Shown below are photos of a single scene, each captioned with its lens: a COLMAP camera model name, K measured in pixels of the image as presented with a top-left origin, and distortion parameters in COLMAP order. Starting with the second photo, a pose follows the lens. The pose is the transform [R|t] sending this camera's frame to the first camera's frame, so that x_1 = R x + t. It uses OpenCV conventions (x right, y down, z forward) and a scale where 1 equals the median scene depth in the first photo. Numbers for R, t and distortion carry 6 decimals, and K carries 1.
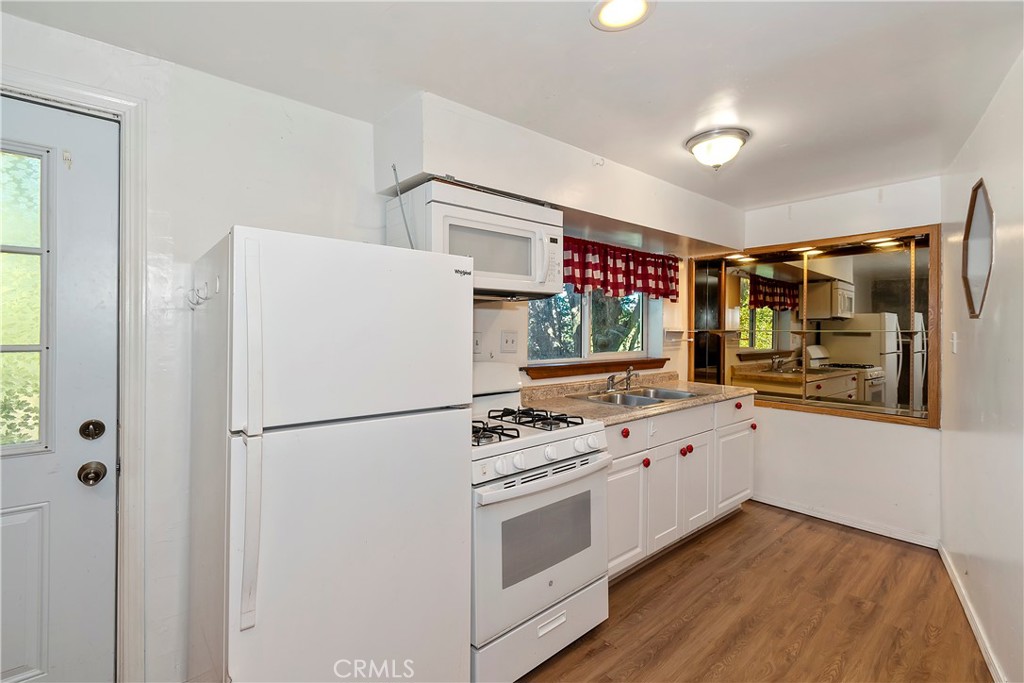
lens RADIAL K [[452.8, 0, 515.5], [0, 452.8, 333.3], [0, 0, 1]] dist [0.000632, 0.000140]
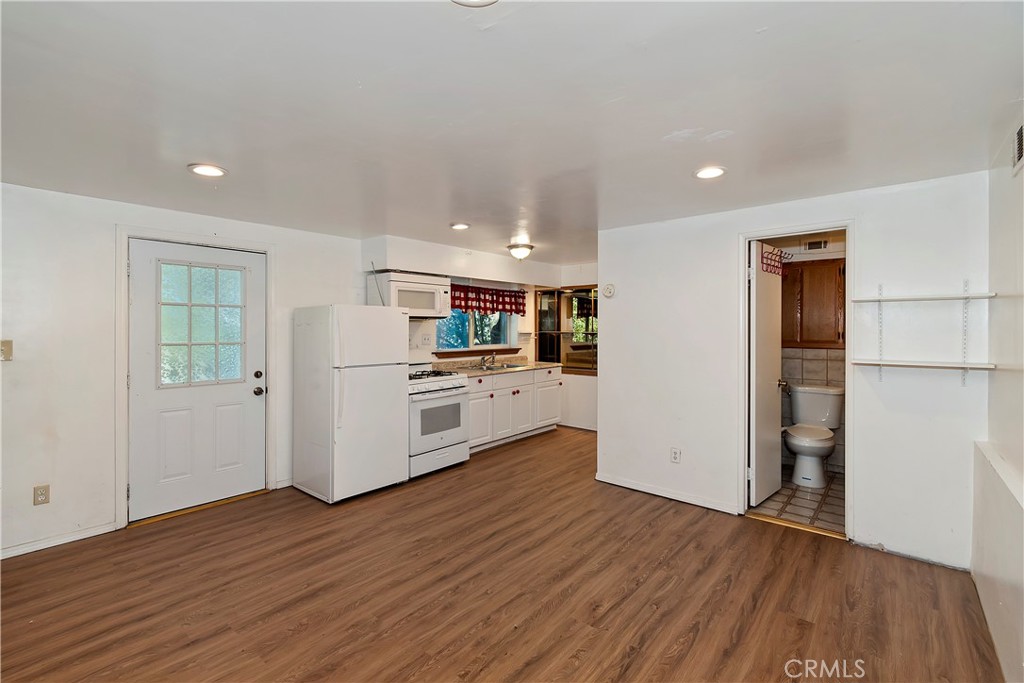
lens RADIAL K [[452.8, 0, 515.5], [0, 452.8, 333.3], [0, 0, 1]] dist [0.000632, 0.000140]
pose [[0.988512, -0.004456, 0.151079, 0.065087], [0.003468, 0.999971, 0.006803, -0.017848], [-0.151105, -0.006201, 0.988498, -0.916346]]
